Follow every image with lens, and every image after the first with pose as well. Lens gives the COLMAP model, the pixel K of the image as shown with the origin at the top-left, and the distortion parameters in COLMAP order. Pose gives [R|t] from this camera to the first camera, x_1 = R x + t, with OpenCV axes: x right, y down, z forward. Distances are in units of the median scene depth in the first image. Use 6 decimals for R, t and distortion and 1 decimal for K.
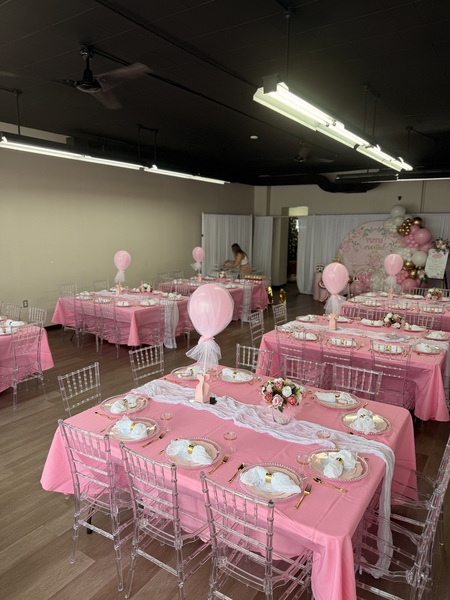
lens RADIAL K [[425.1, 0, 225.0], [0, 425.1, 300.0], [0, 0, 1]] dist [0.001719, -0.001887]
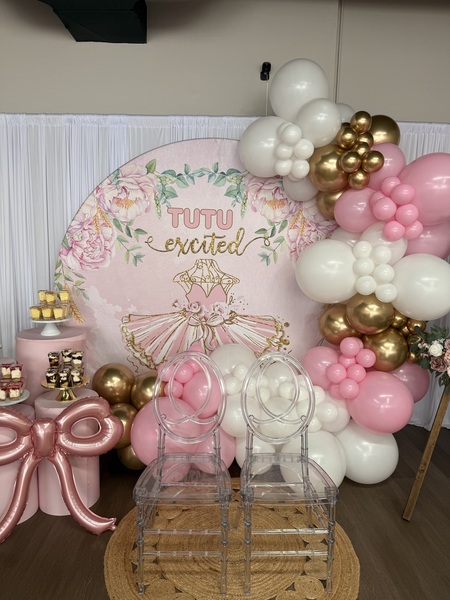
lens RADIAL K [[425.1, 0, 225.0], [0, 425.1, 300.0], [0, 0, 1]] dist [0.001719, -0.001887]
pose [[0.812507, -0.070123, 0.578719, 0.310387], [0.091433, 0.995781, -0.007712, -0.128056], [-0.575737, 0.059180, 0.815491, 1.149219]]
